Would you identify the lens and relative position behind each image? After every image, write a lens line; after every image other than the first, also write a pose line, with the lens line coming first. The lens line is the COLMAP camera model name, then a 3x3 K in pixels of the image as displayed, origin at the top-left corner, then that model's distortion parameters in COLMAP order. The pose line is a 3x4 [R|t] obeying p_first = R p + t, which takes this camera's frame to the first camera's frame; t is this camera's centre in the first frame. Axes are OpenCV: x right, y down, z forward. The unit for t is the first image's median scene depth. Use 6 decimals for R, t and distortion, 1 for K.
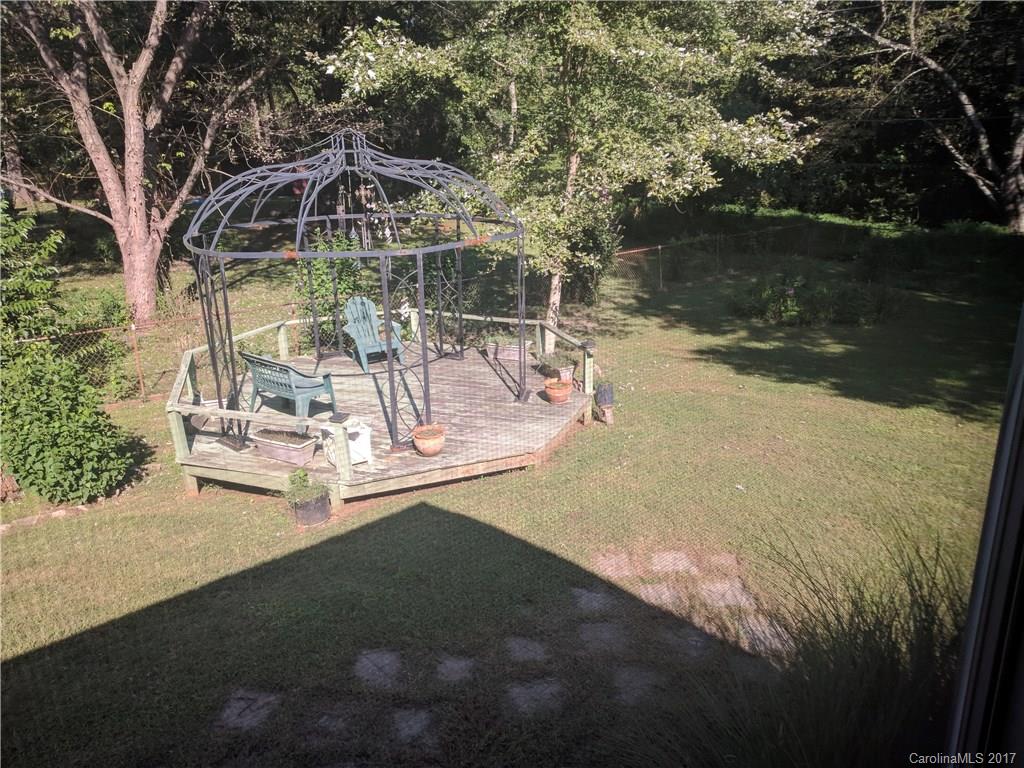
lens RADIAL K [[775.9, 0, 516.8], [0, 775.9, 385.3], [0, 0, 1]] dist [0.013062, 0.024297]
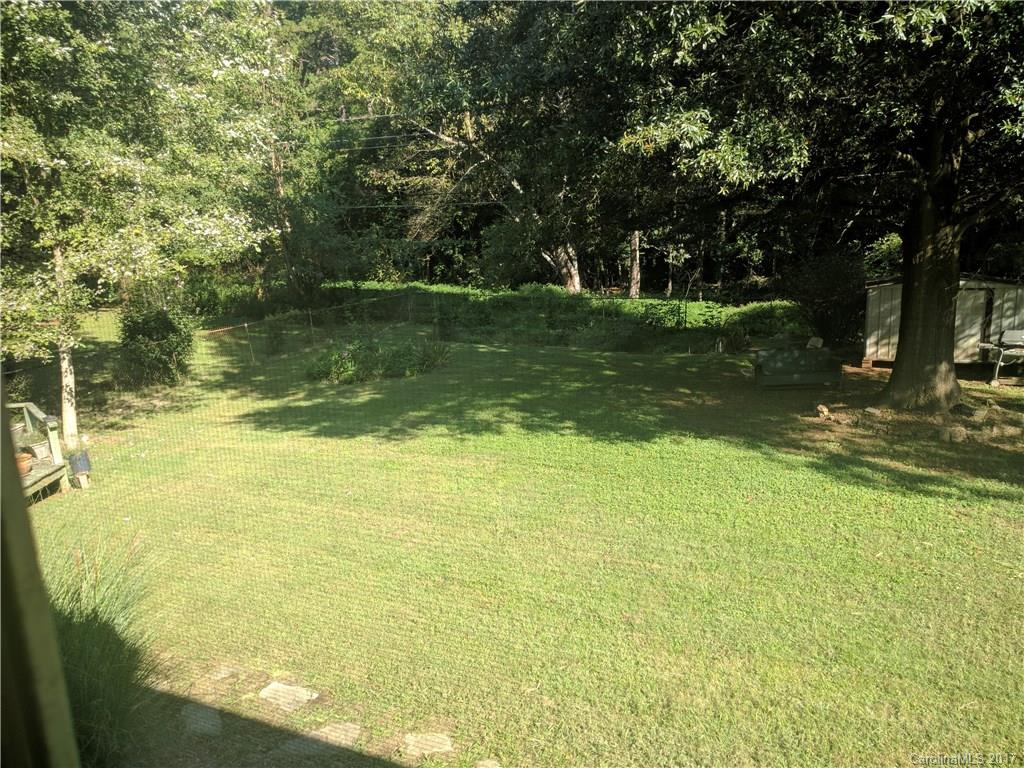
lens RADIAL K [[775.9, 0, 507.9], [0, 775.9, 382.2], [0, 0, 1]] dist [0.013062, 0.024297]
pose [[0.930067, -0.106969, 0.351472, 0.141272], [0.141610, 0.987130, -0.074300, 0.031722], [-0.339001, 0.118876, 0.933245, -0.113437]]
